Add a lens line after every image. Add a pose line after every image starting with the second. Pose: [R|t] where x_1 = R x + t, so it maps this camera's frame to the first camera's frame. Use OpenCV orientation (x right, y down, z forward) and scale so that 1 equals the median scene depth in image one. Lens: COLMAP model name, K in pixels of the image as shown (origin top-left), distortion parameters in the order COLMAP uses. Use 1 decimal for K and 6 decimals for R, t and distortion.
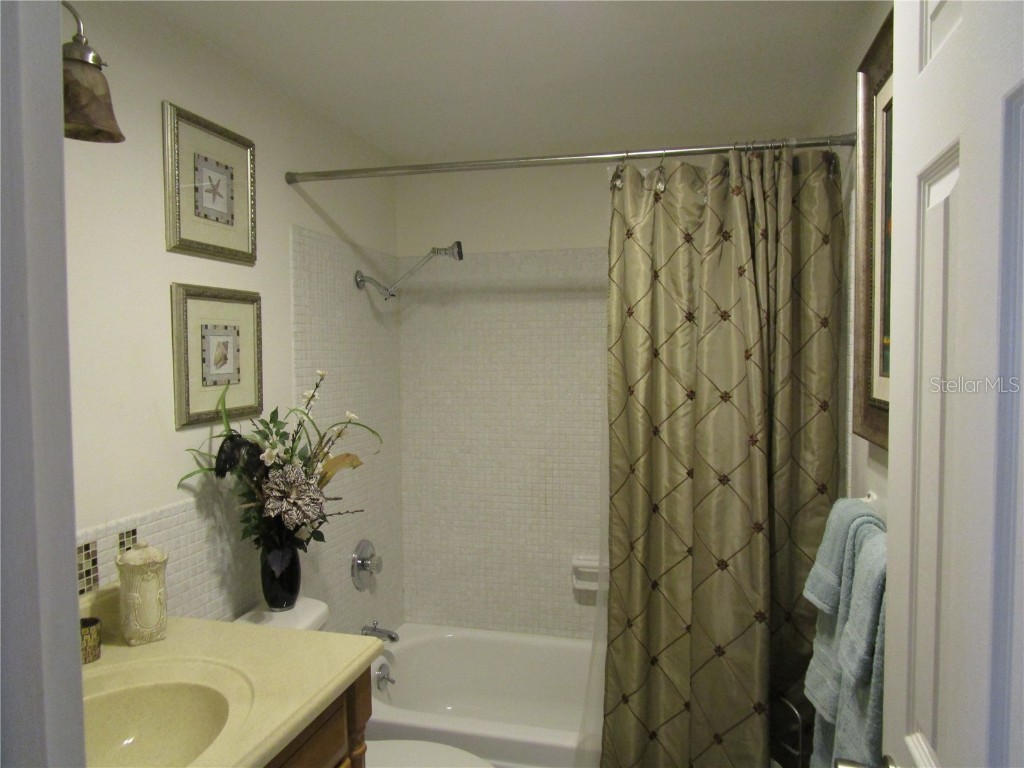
lens RADIAL K [[726.5, 0, 511.9], [0, 726.5, 386.0], [0, 0, 1]] dist [-0.031640, 0.015708]
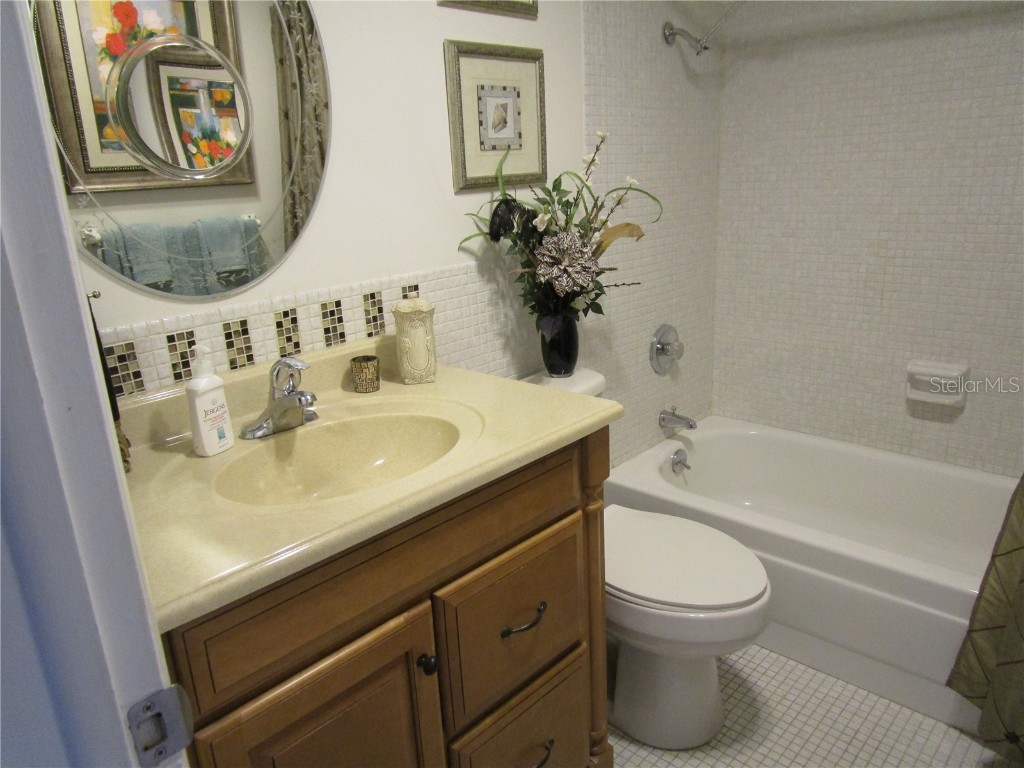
lens RADIAL K [[726.5, 0, 509.1], [0, 726.5, 386.8], [0, 0, 1]] dist [-0.031640, 0.015708]
pose [[0.876847, 0.104810, -0.469205, 0.112292], [0.021061, 0.966636, 0.255285, 0.061344], [0.480307, -0.233728, 0.845385, 0.090814]]
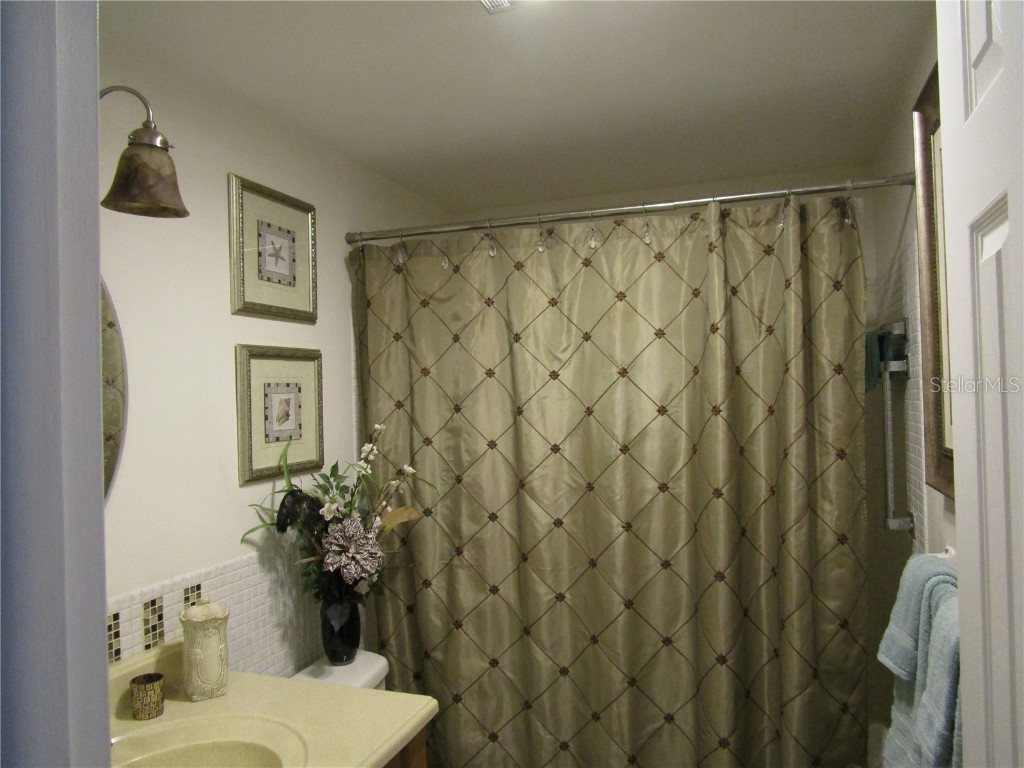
lens RADIAL K [[726.5, 0, 511.6], [0, 726.5, 386.4], [0, 0, 1]] dist [-0.031640, 0.015708]
pose [[0.995536, -0.020671, -0.092088, 0.018162], [0.015357, 0.998196, -0.058043, -0.014481], [0.093122, 0.056370, 0.994058, 0.001980]]
